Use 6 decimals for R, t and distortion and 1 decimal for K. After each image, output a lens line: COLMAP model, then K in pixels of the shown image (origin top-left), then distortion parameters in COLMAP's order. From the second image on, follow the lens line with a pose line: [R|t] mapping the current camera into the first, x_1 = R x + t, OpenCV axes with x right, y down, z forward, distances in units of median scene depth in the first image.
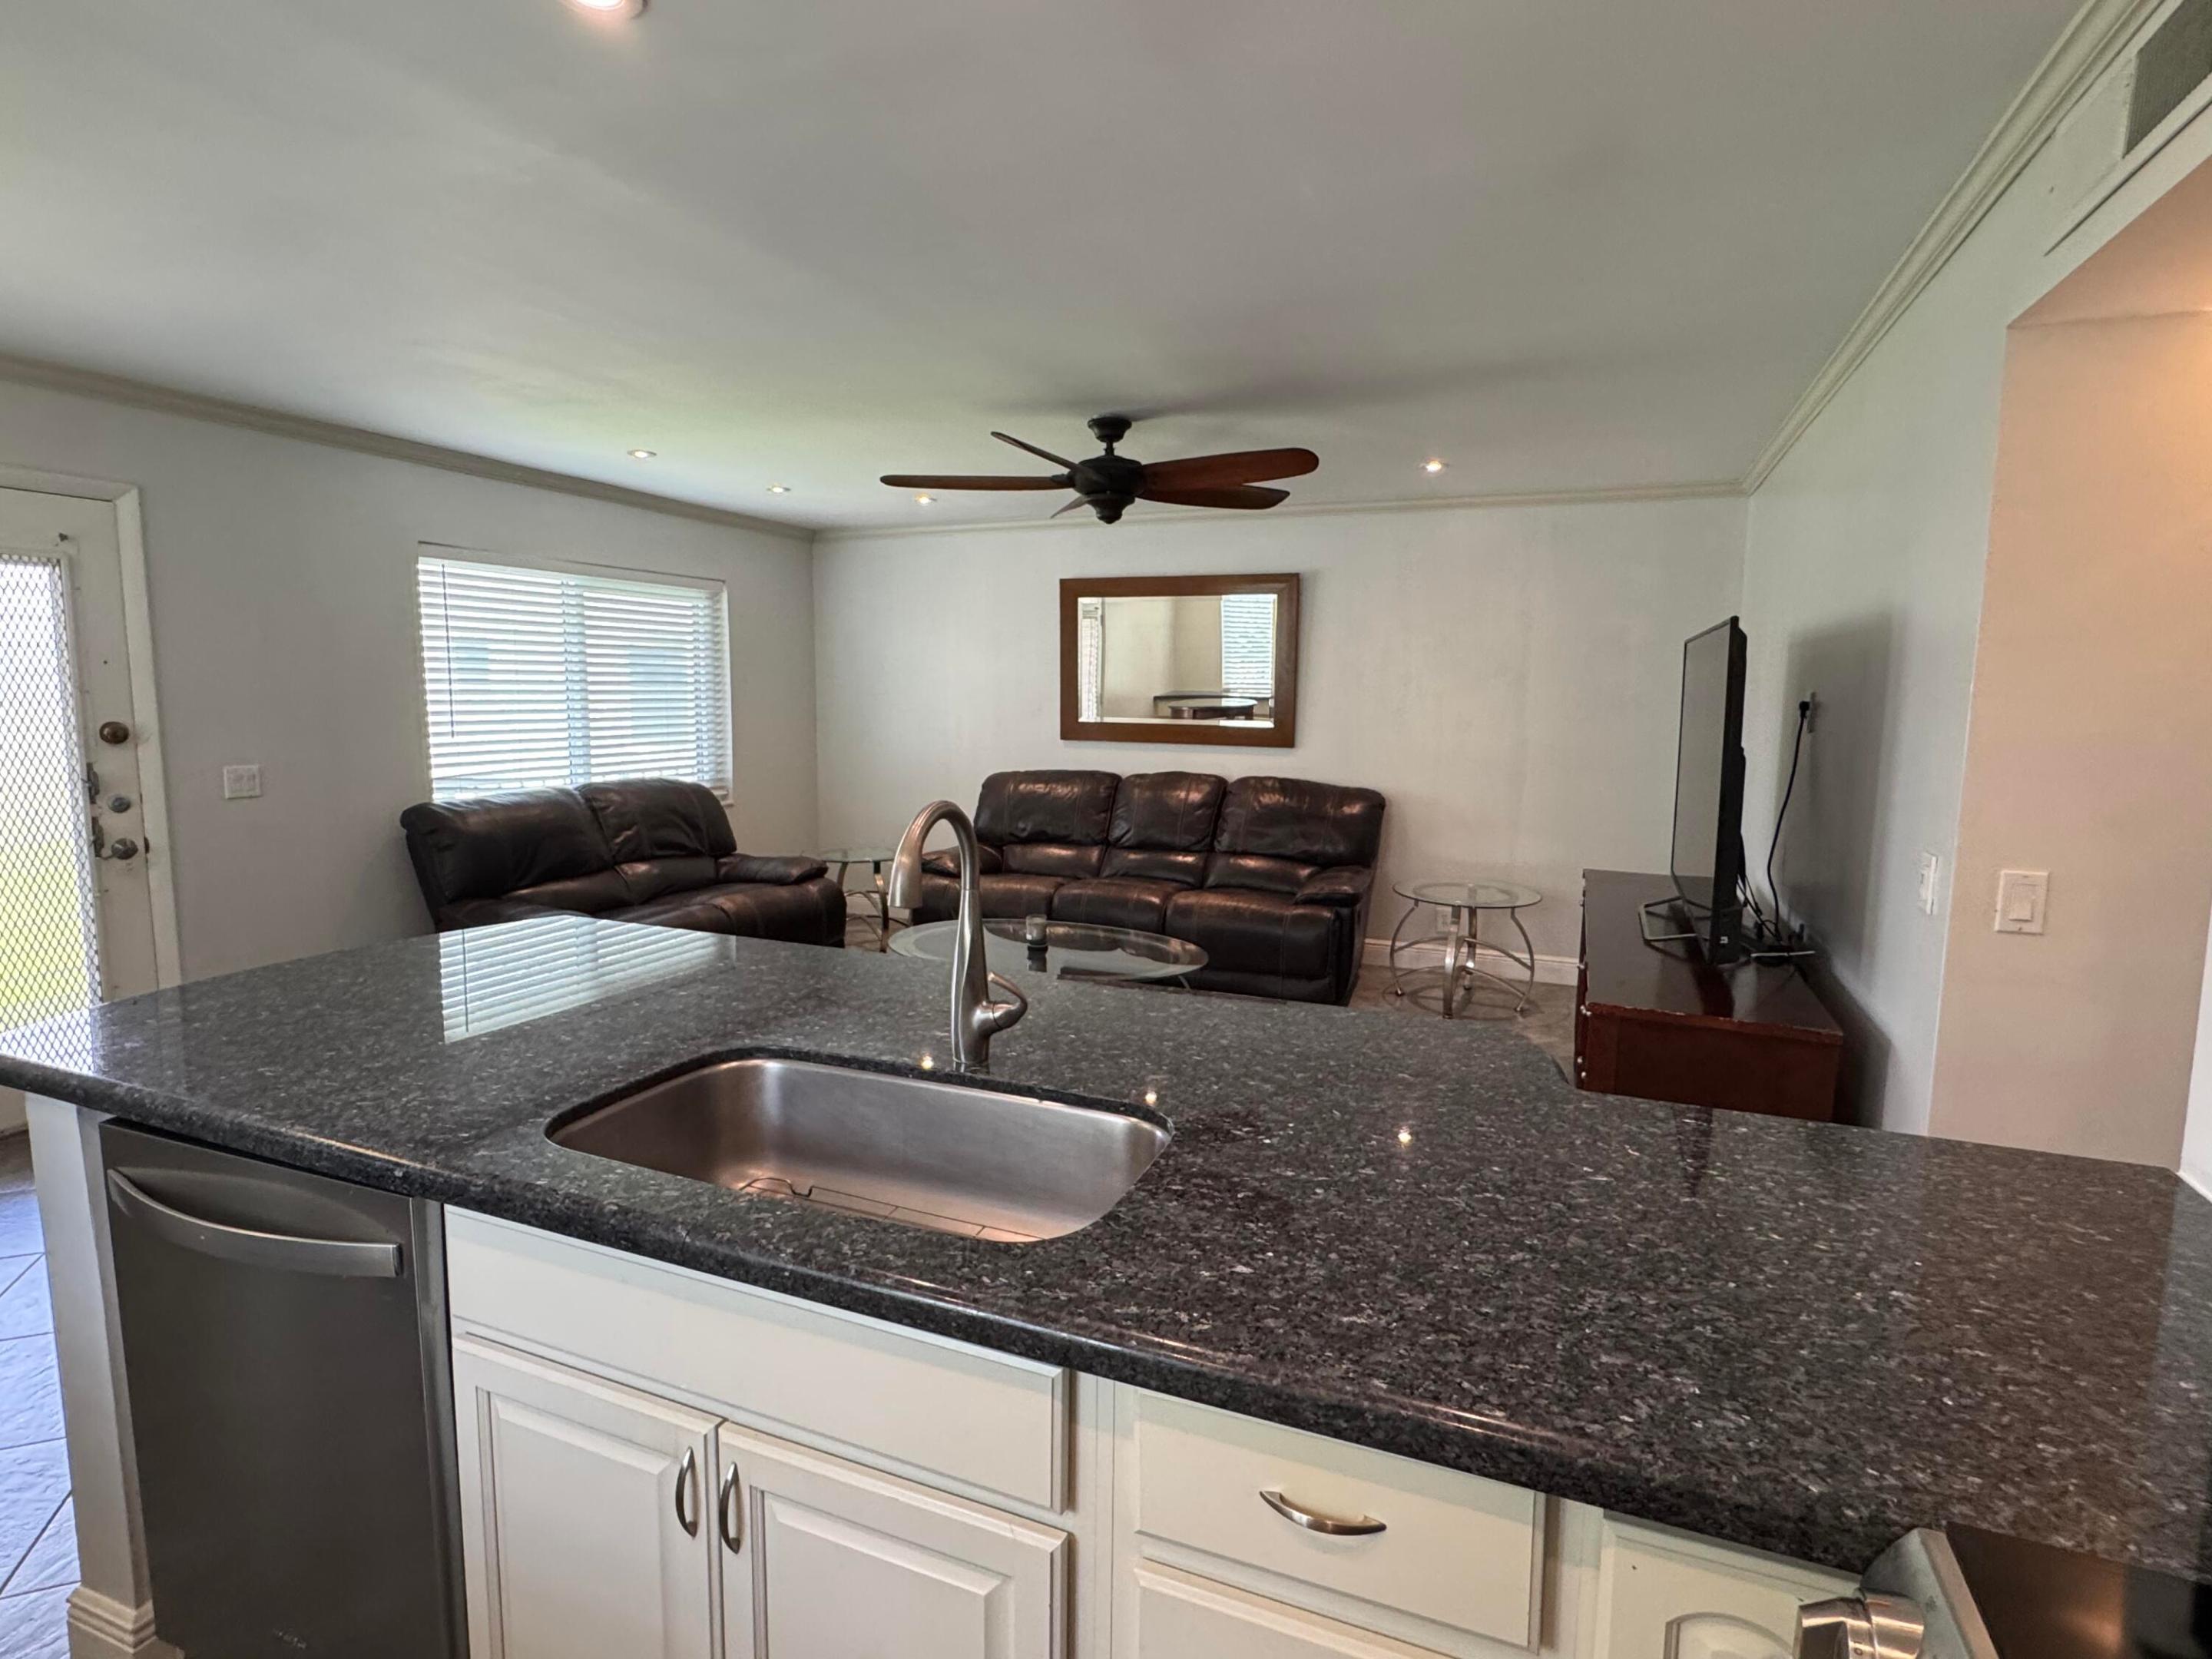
lens RADIAL K [[1125.4, 0, 1096.7], [0, 1125.4, 823.0], [0, 0, 1]] dist [0.004327, 0.000113]
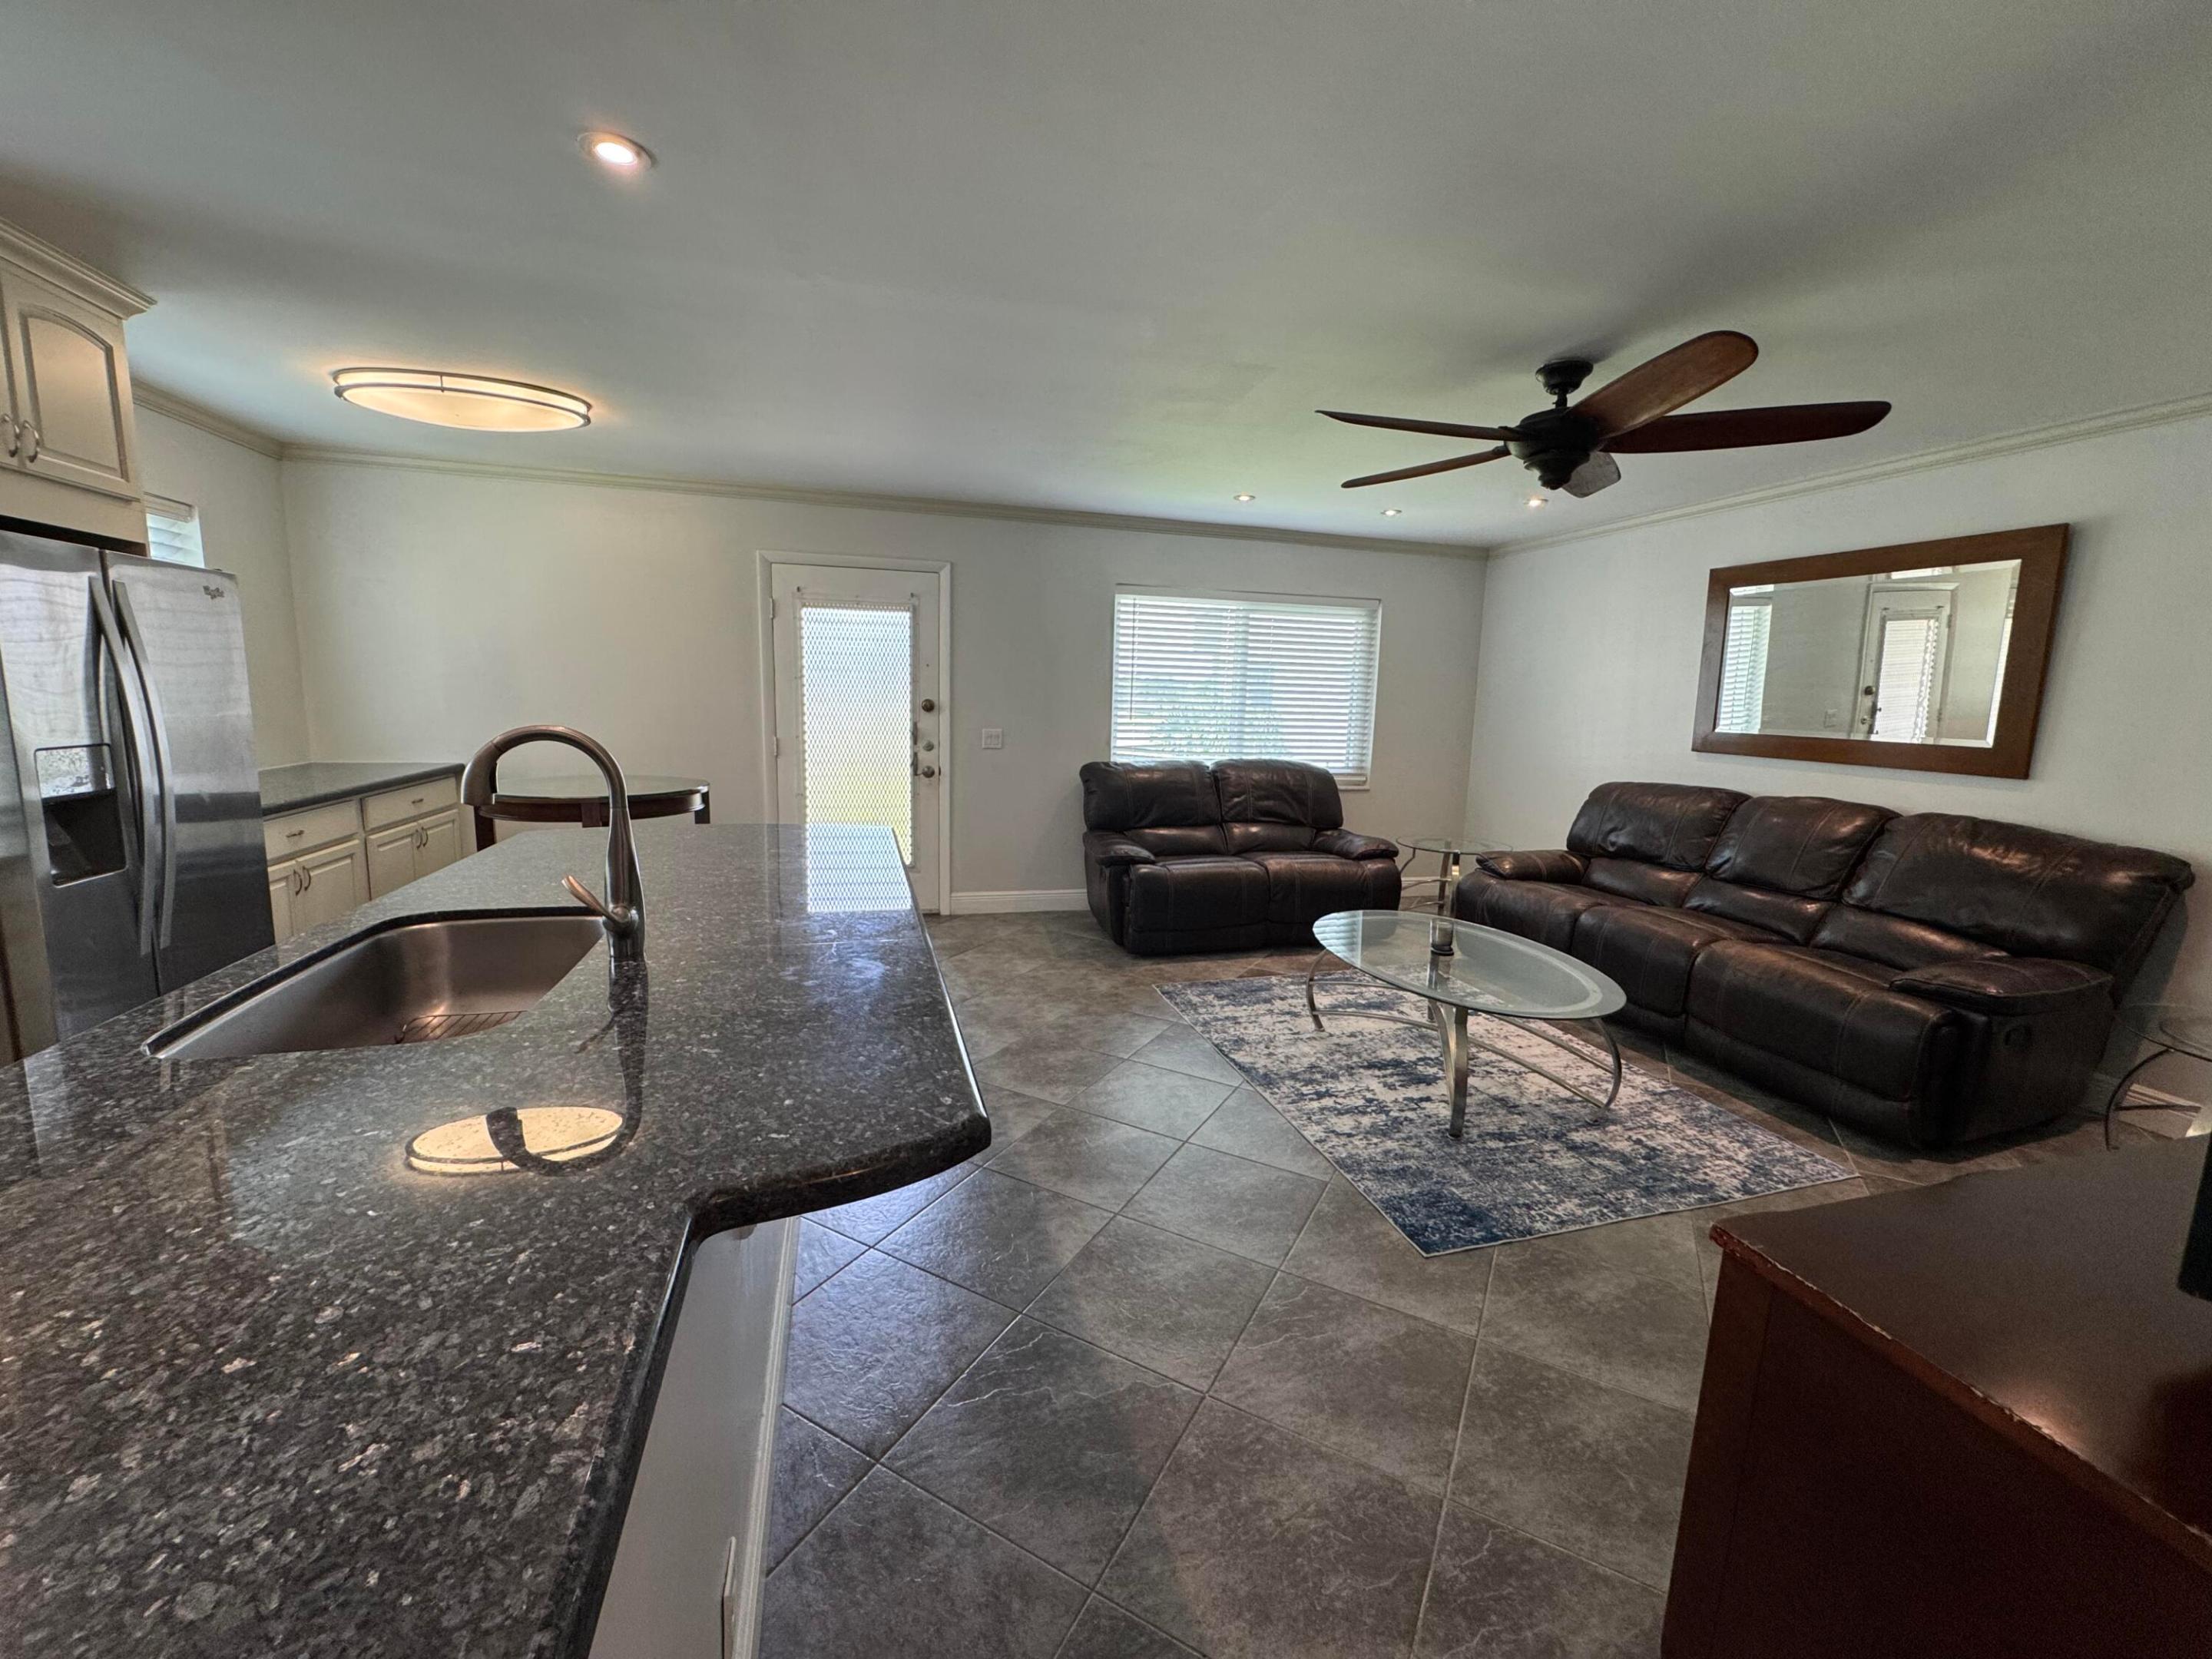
lens RADIAL K [[883.7, 0, 1103.1], [0, 883.7, 821.0], [0, 0, 1]] dist [-0.001291, -0.000086]
pose [[0.627680, 0.117178, -0.769602, 0.246128], [-0.112822, 0.991862, 0.059003, -0.008547], [0.770253, 0.049793, 0.635792, 0.221883]]
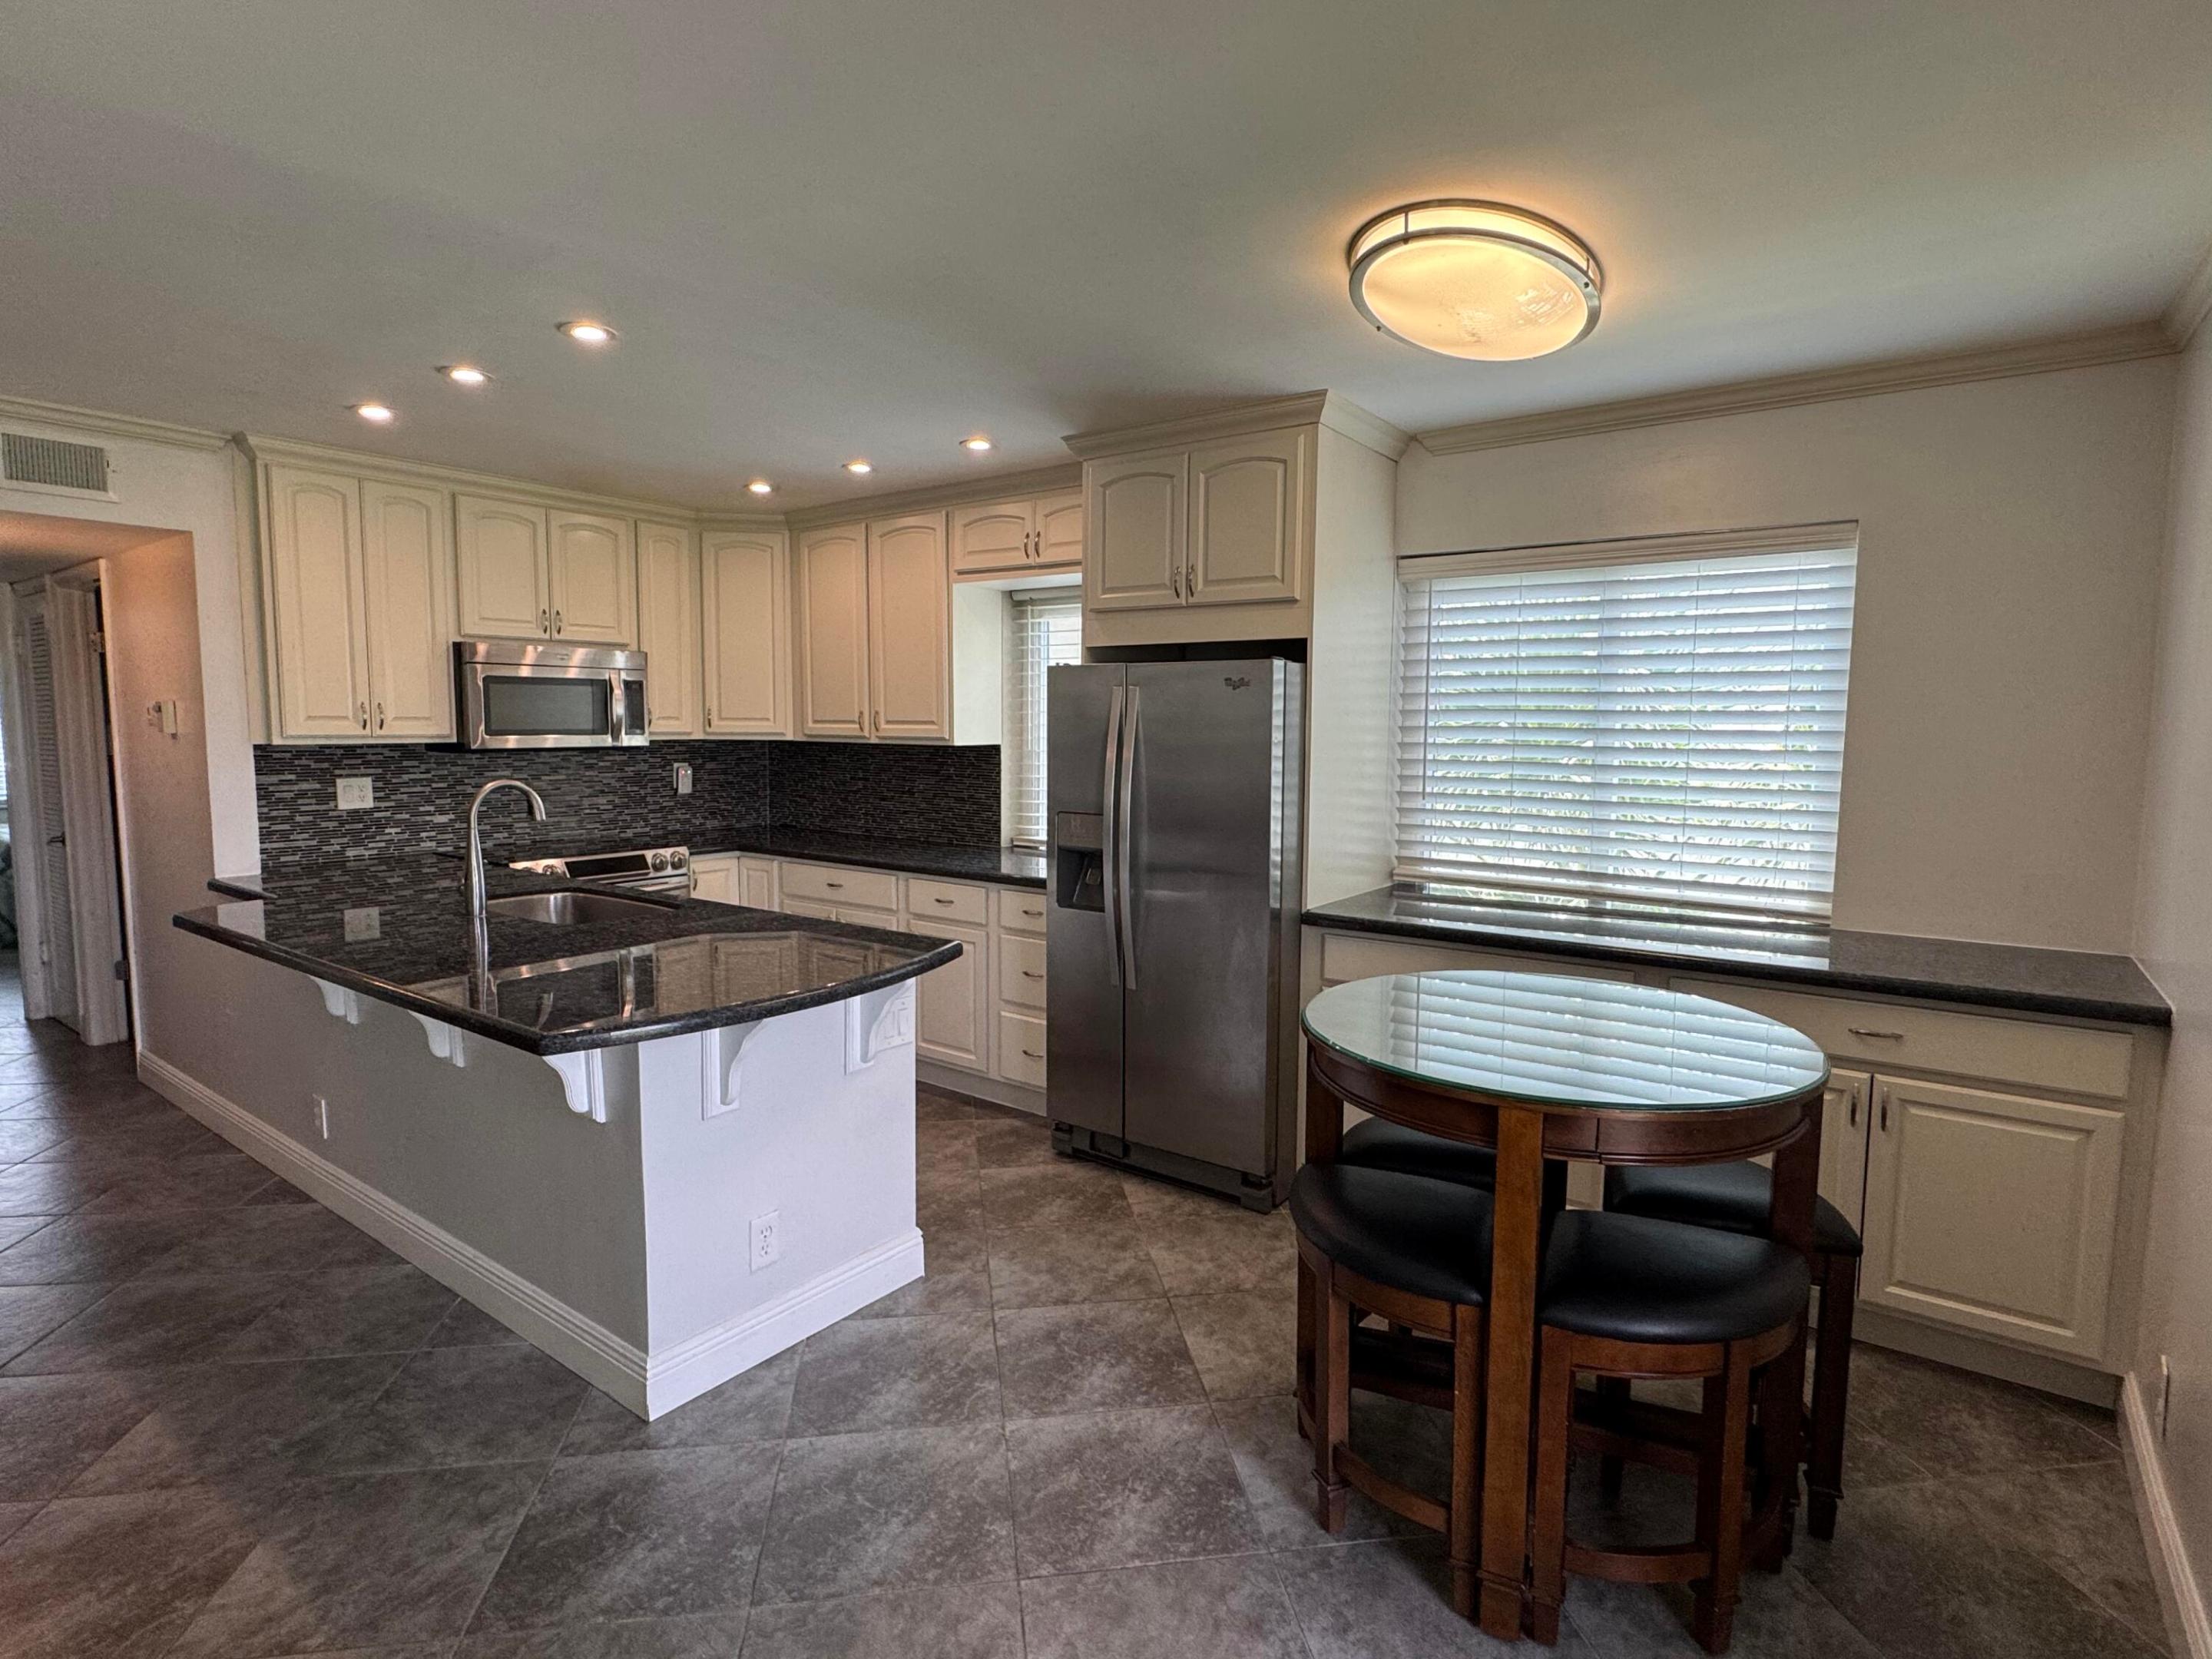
lens RADIAL K [[1125.4, 0, 1093.5], [0, 1125.4, 823.5], [0, 0, 1]] dist [0.004327, 0.000113]
pose [[-0.970676, -0.039301, 0.237156, -0.453839], [0.011694, 0.977657, 0.209880, -0.095070], [-0.240106, 0.206499, -0.948529, 0.721283]]
